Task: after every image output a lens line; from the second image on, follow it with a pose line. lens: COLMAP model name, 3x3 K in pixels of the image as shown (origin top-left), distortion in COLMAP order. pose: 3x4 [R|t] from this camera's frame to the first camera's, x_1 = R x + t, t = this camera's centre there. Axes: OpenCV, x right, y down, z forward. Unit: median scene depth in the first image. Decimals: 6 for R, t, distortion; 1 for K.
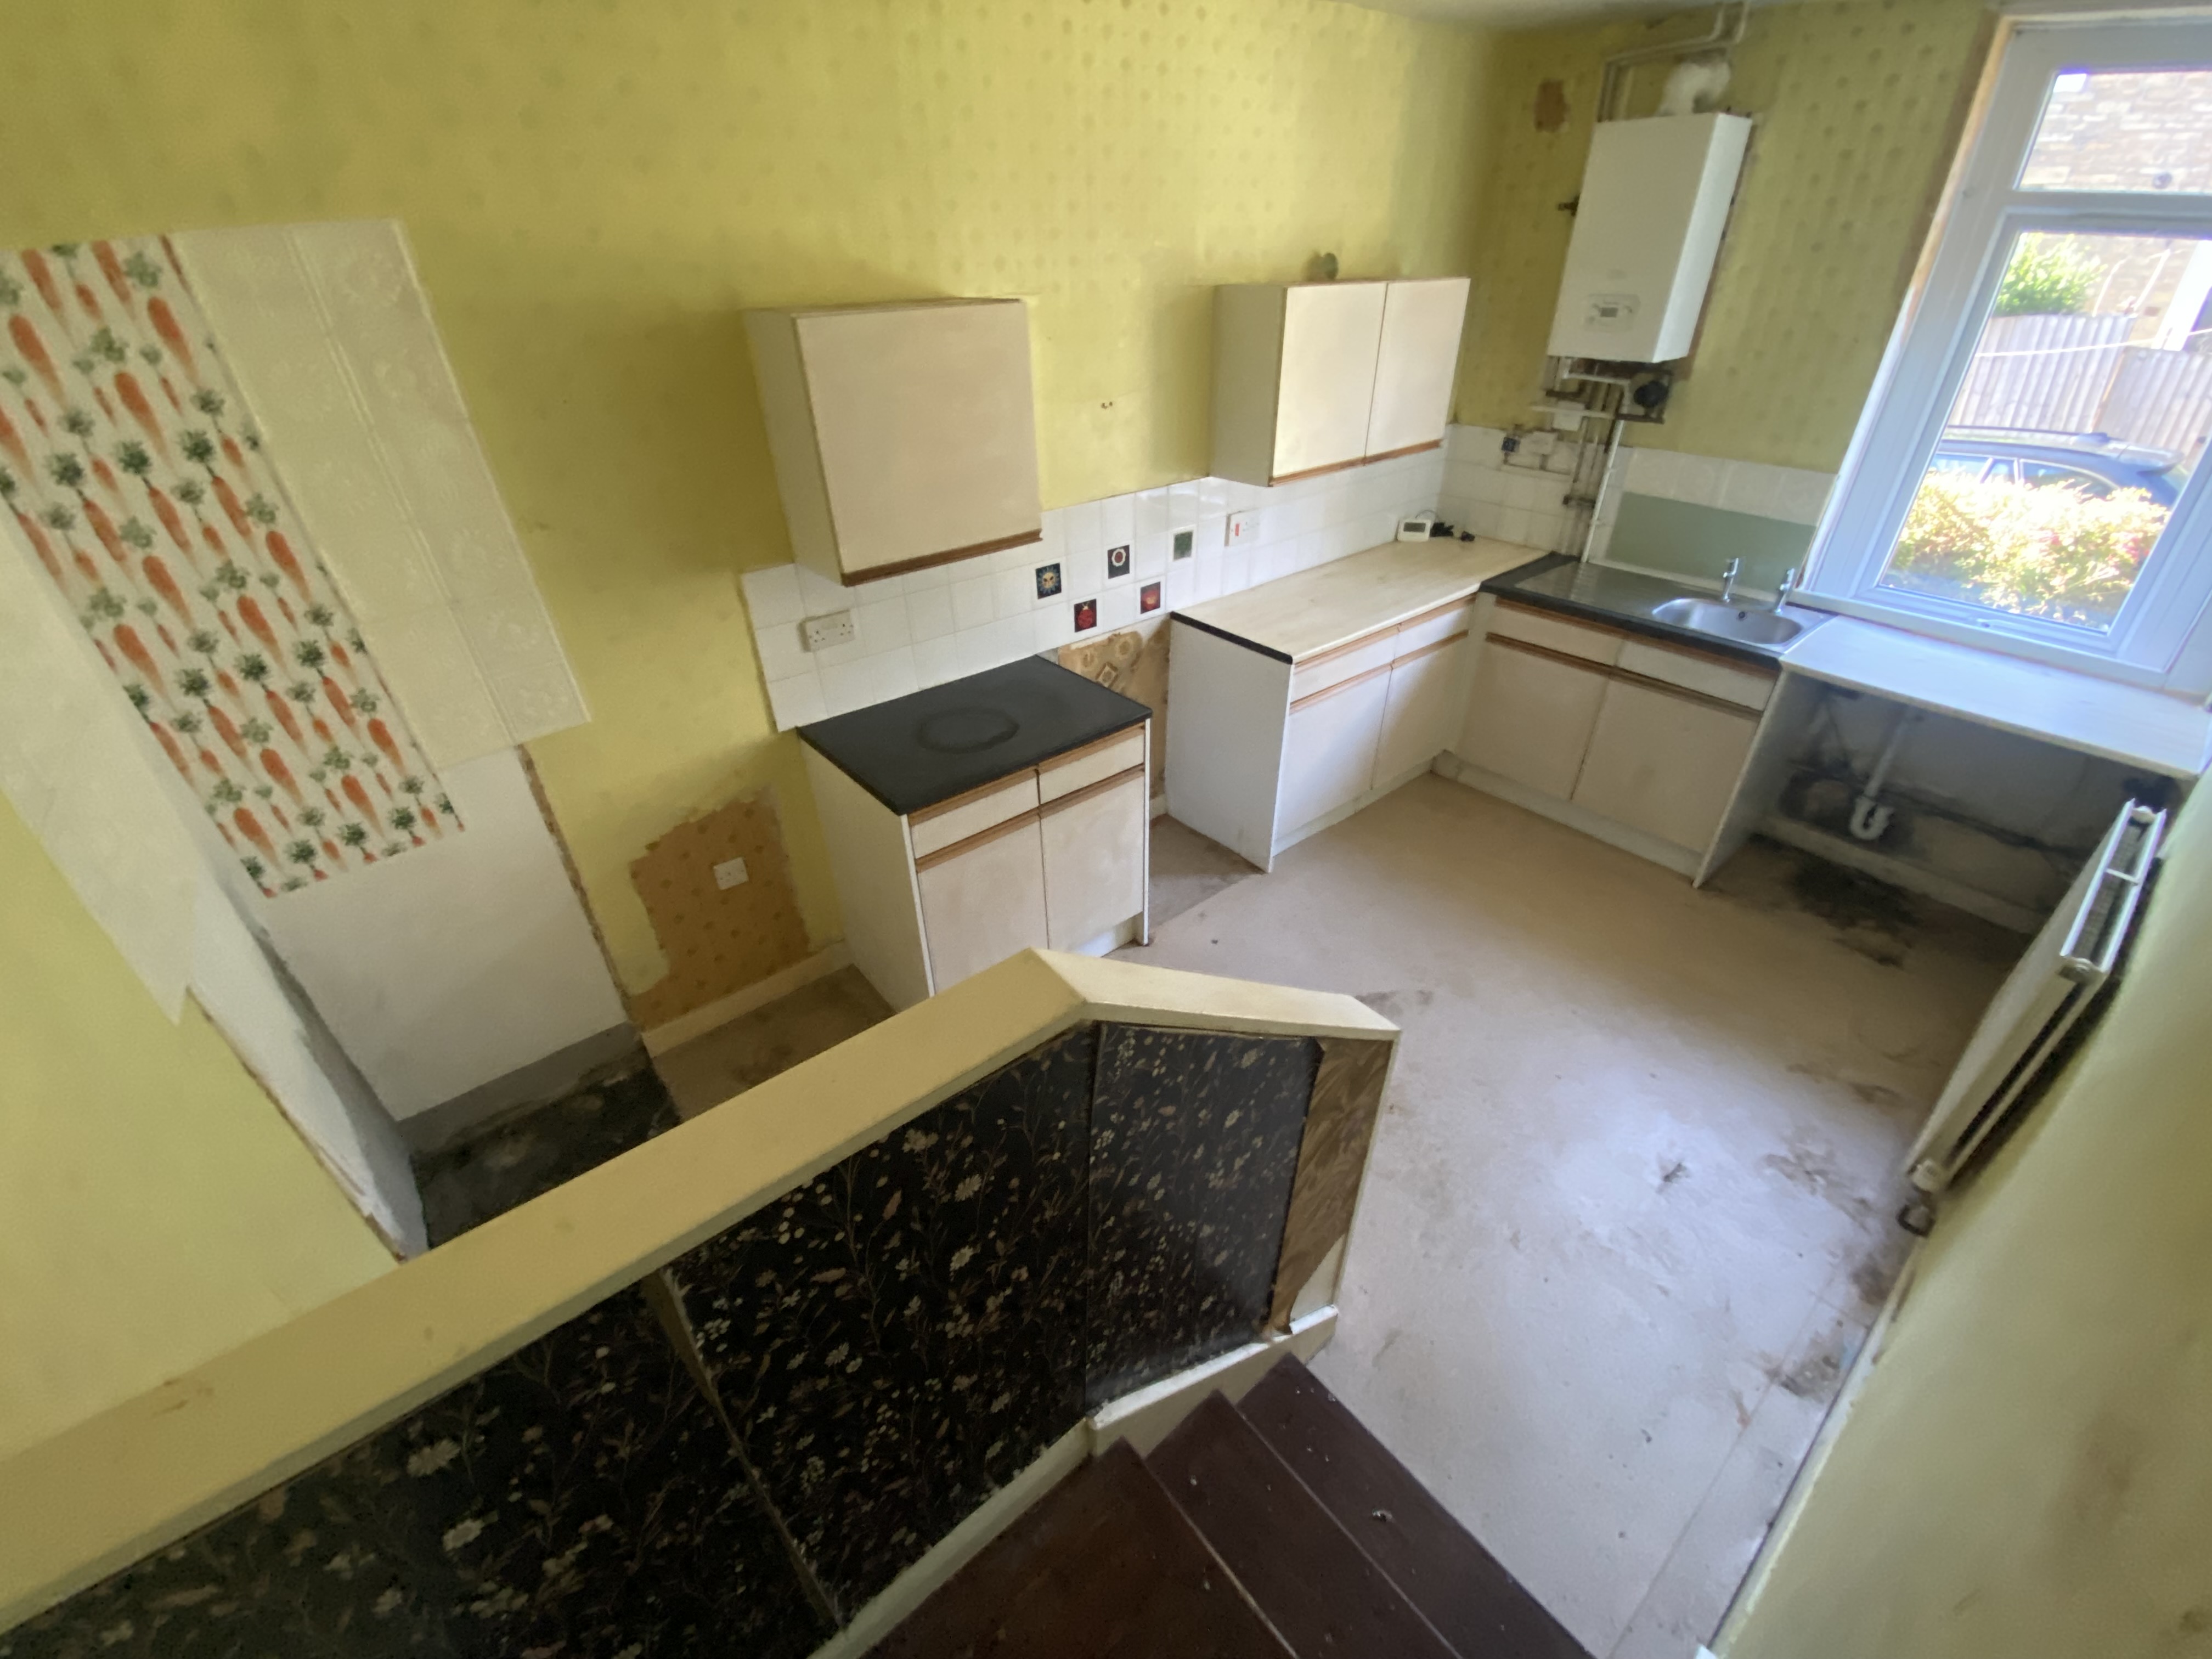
lens RADIAL K [[884.9, 0, 1100.0], [0, 884.9, 818.4], [0, 0, 1]] dist [0.000432, 0.000056]
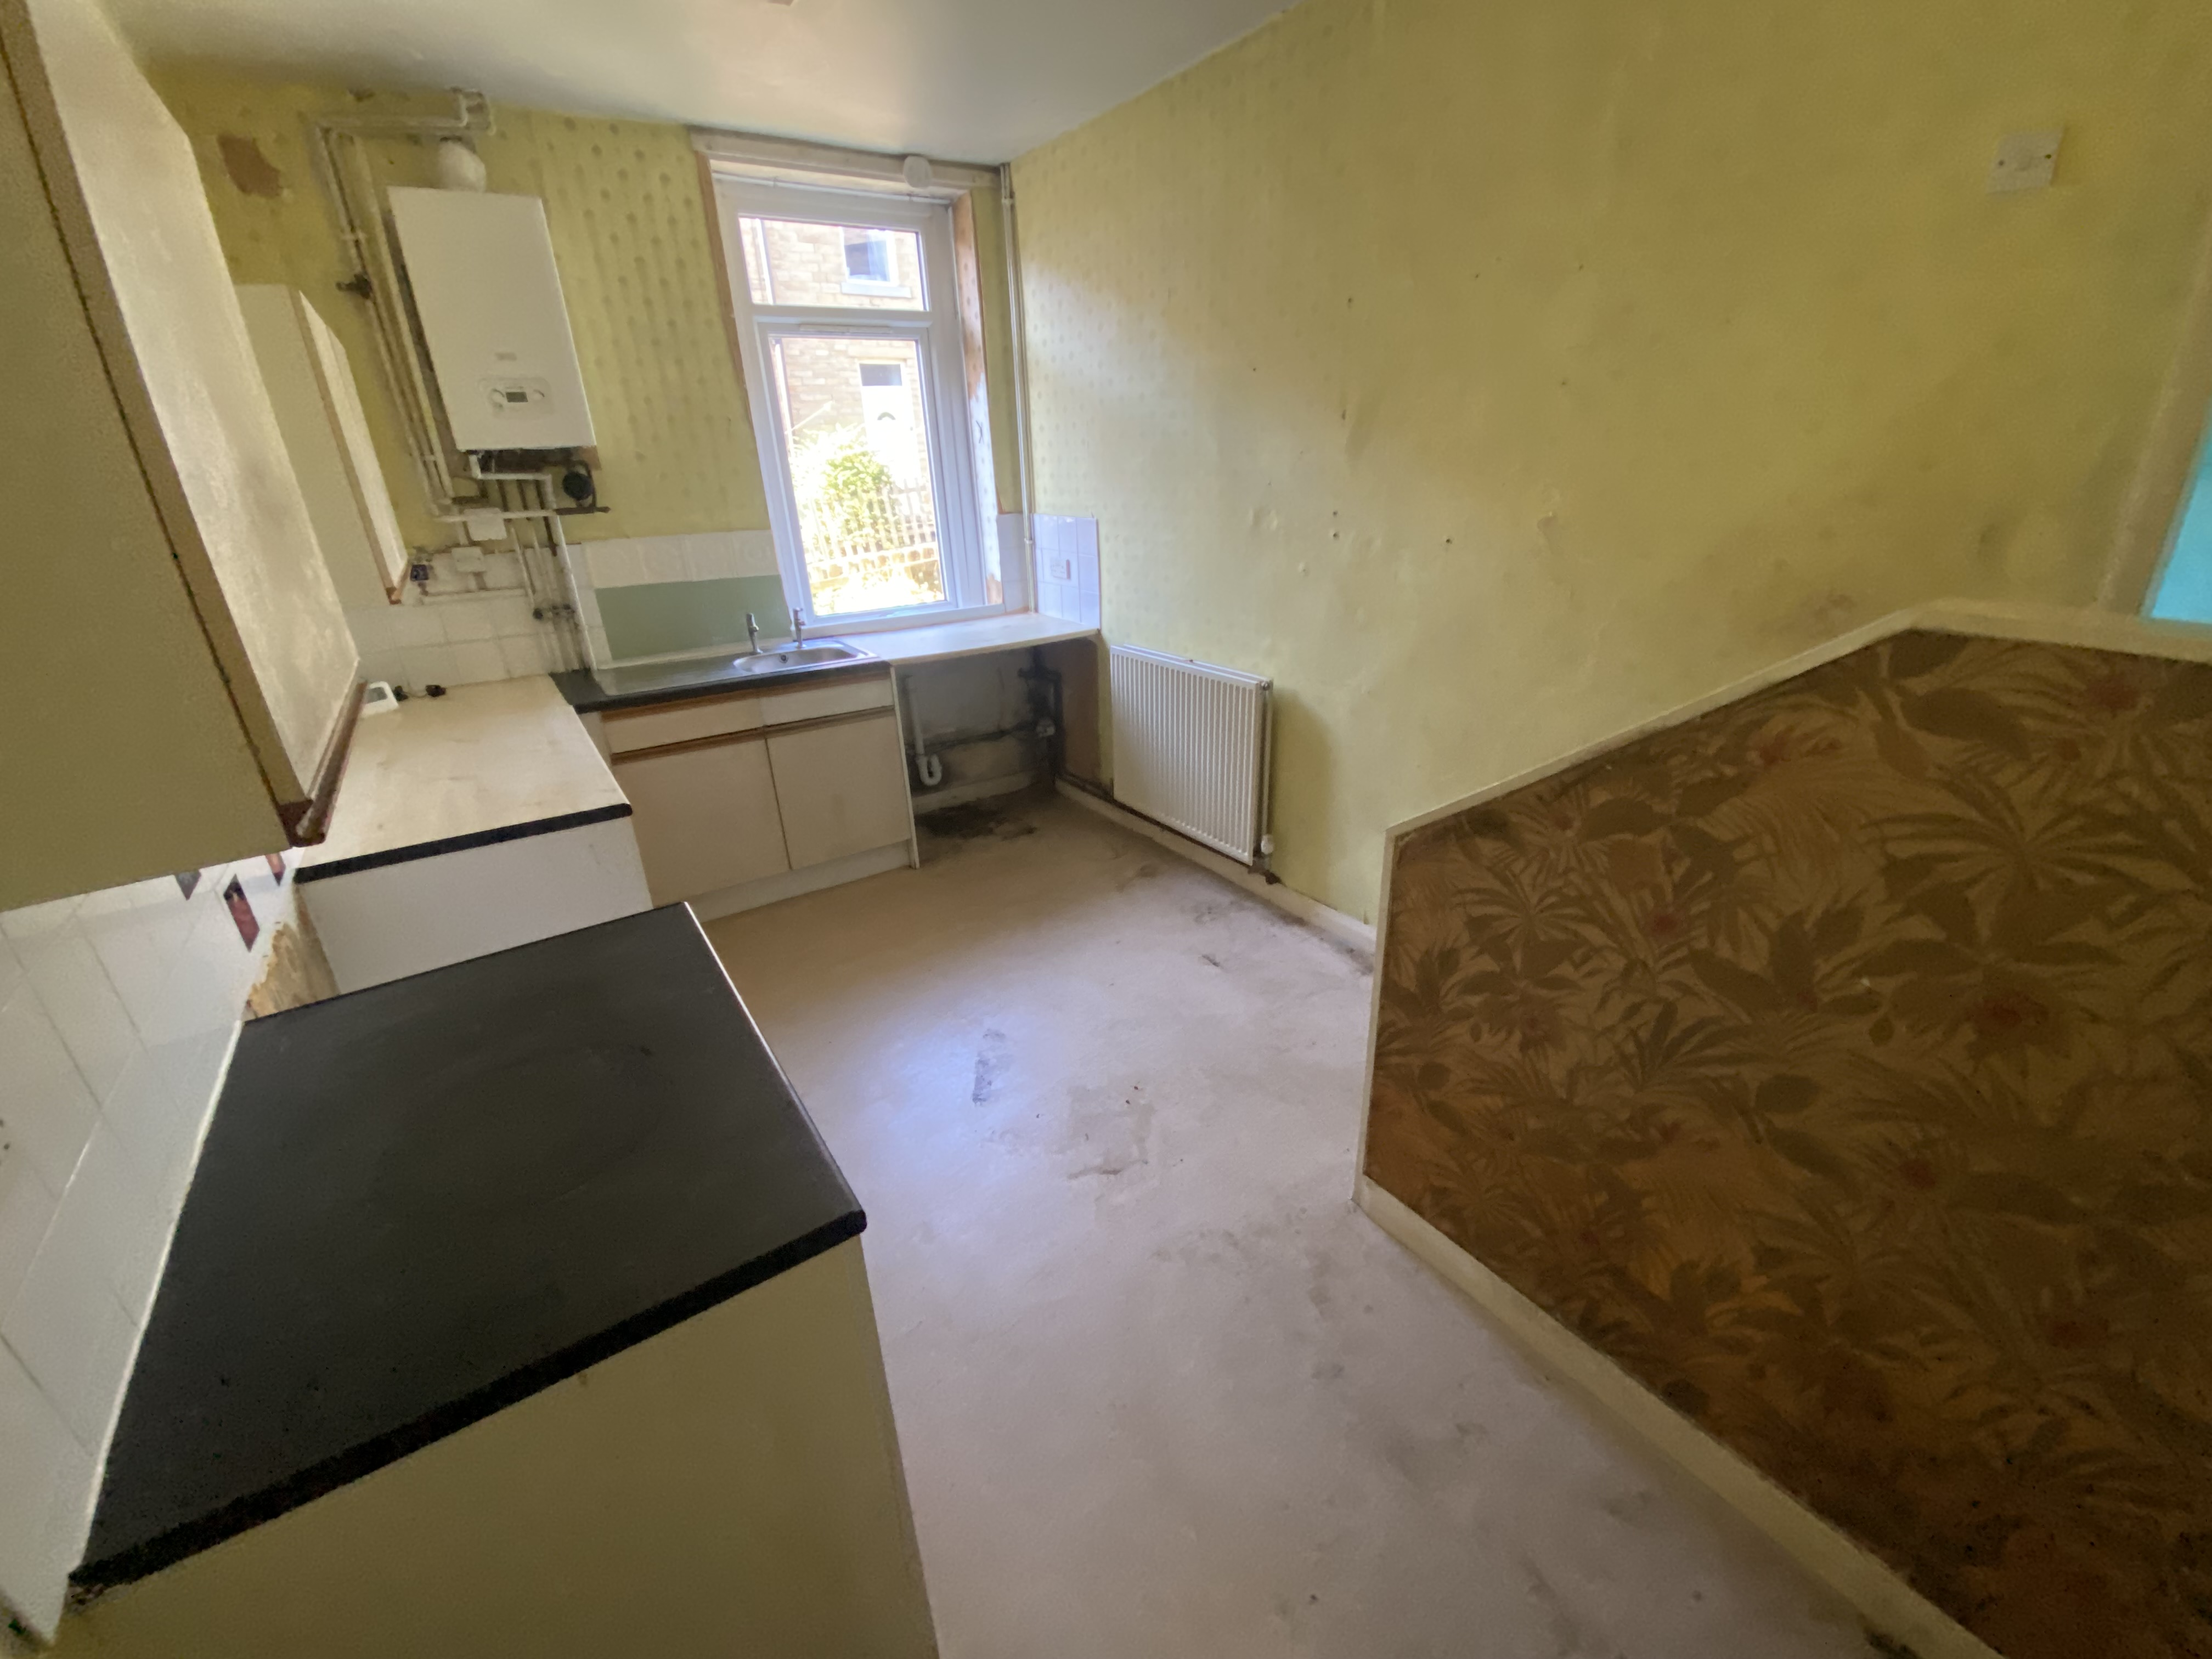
lens RADIAL K [[878.3, 0, 1108.8], [0, 878.3, 834.3], [0, 0, 1]] dist [0.001372, -0.013102]
pose [[0.086145, -0.376666, 0.922335, -0.332832], [0.564119, 0.781514, 0.266469, -0.119525], [-0.821188, 0.497351, 0.279808, 0.465200]]
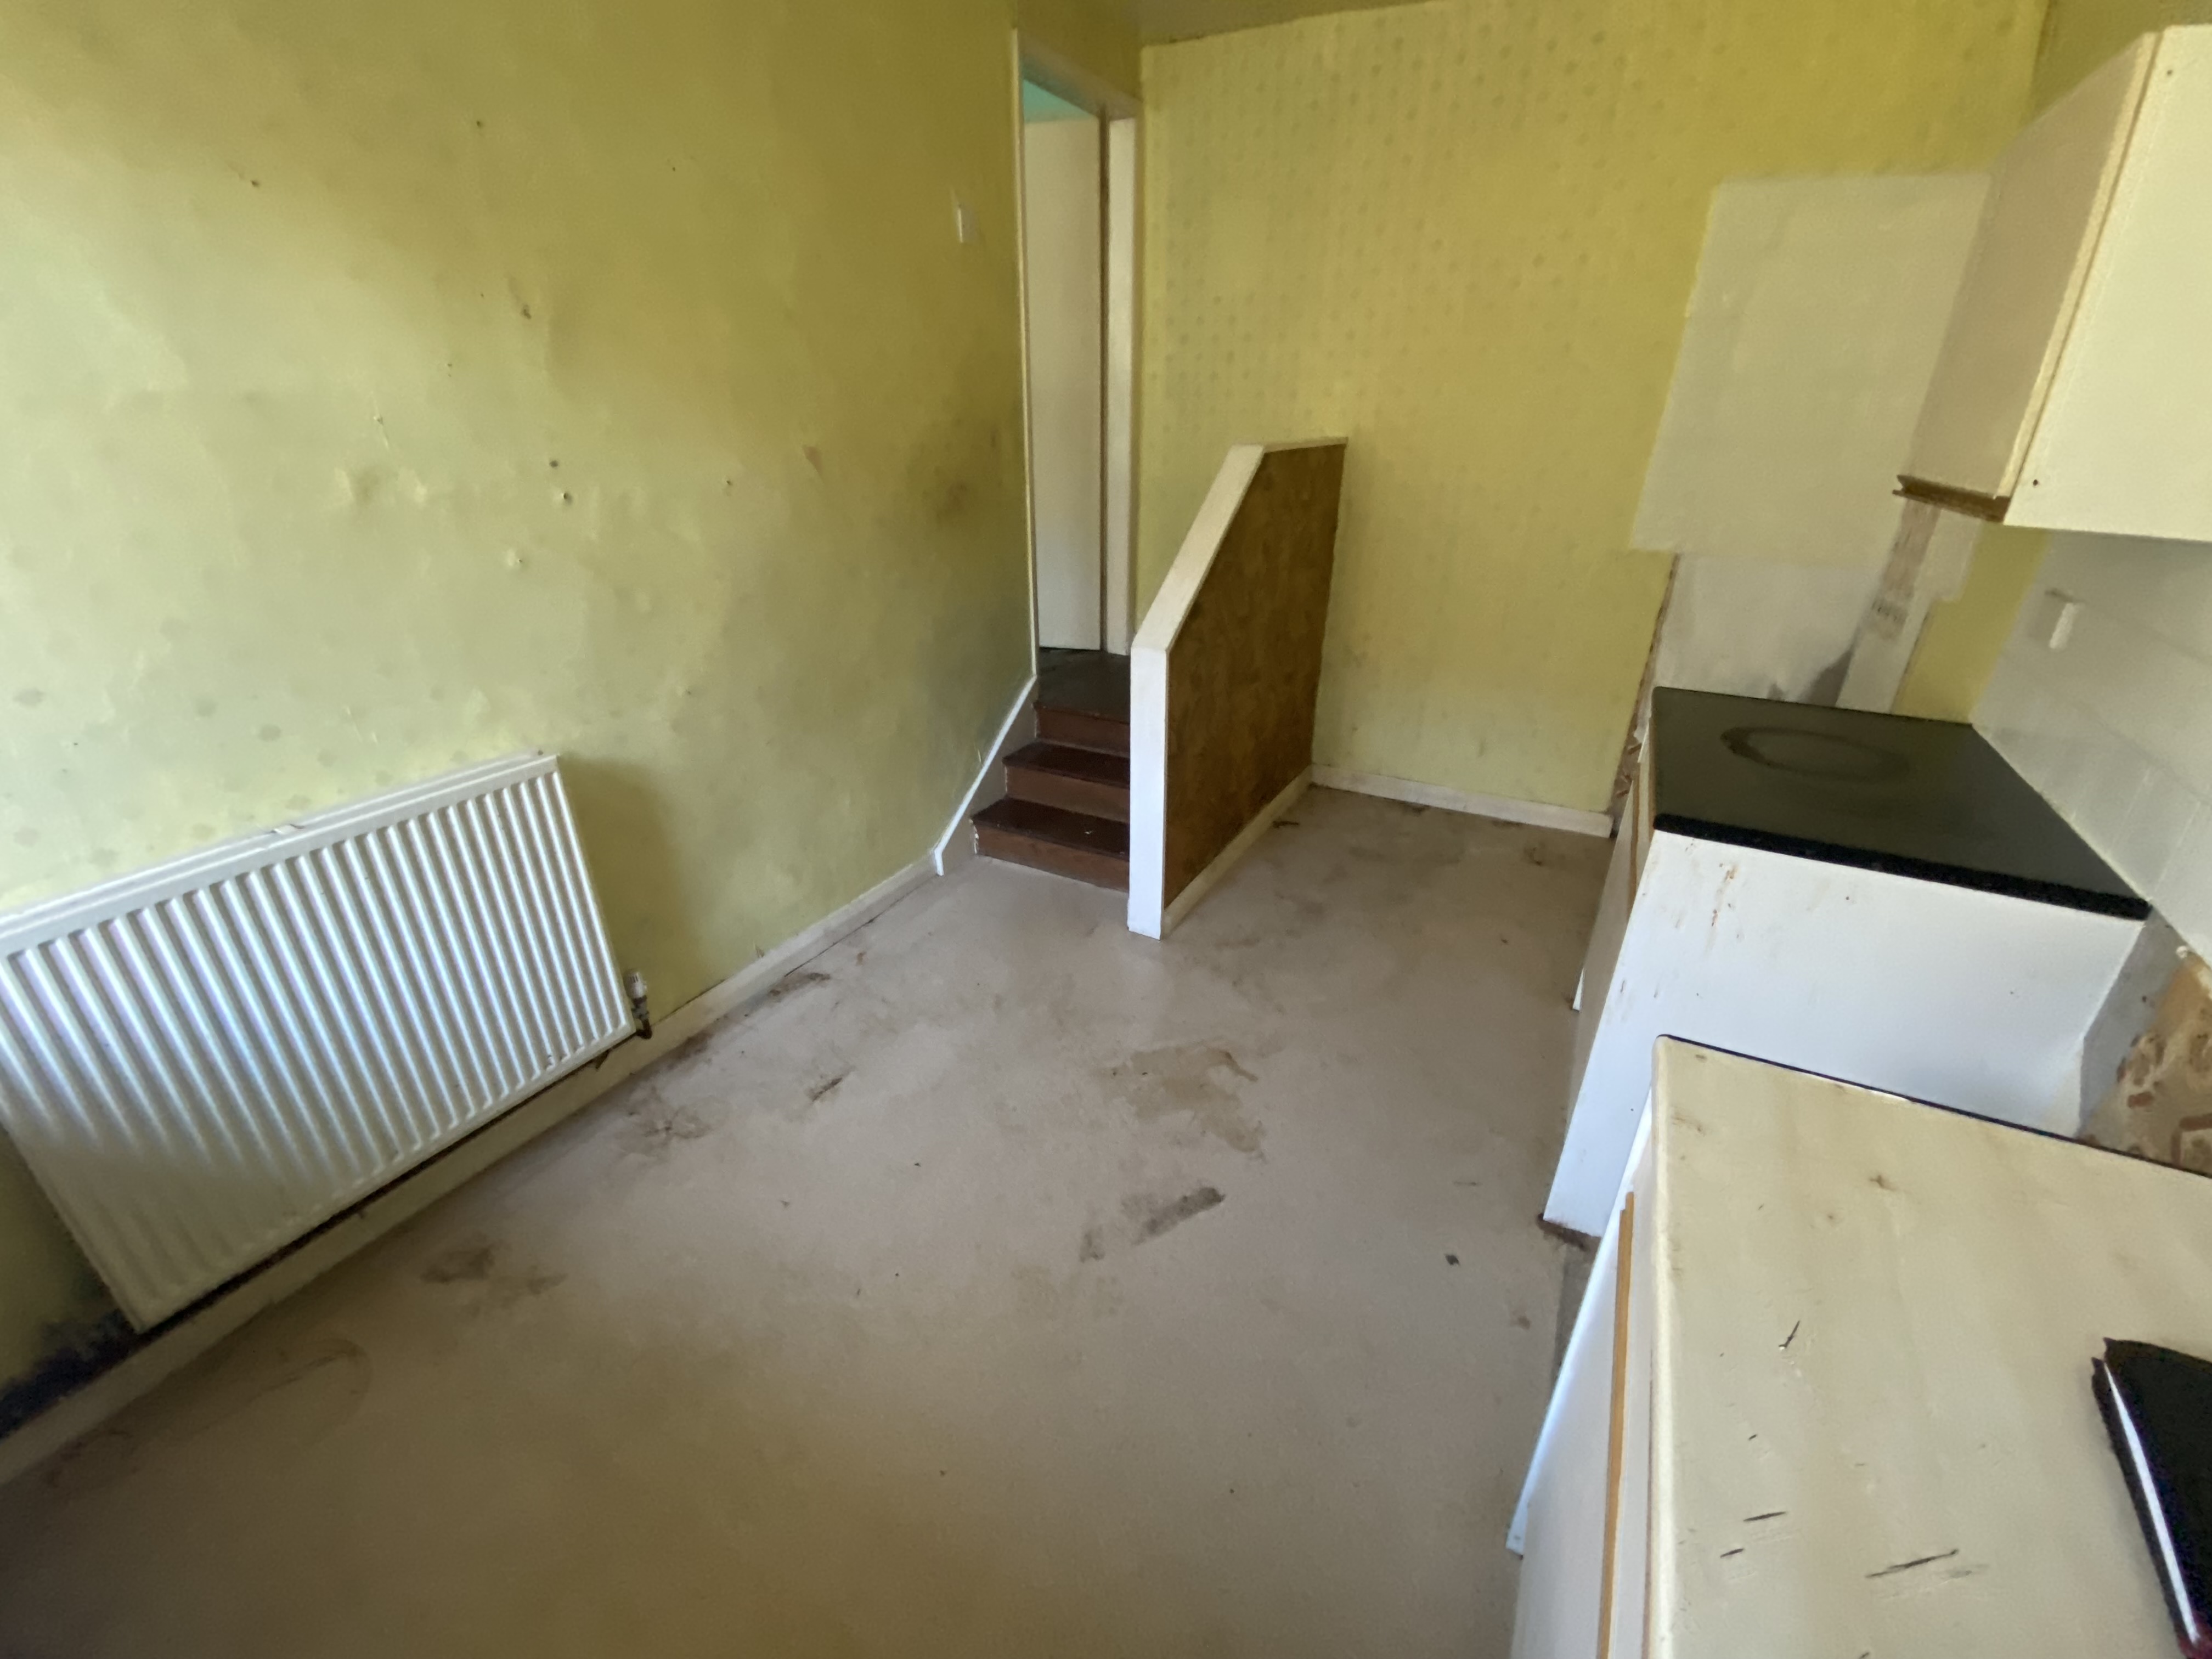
lens RADIAL K [[884.9, 0, 1100.0], [0, 884.9, 818.4], [0, 0, 1]] dist [0.000432, 0.000056]
pose [[-0.930827, 0.176064, -0.320253, 0.432801], [-0.172167, 0.561712, 0.809221, -0.385873], [0.322365, 0.808382, -0.492544, 0.913732]]
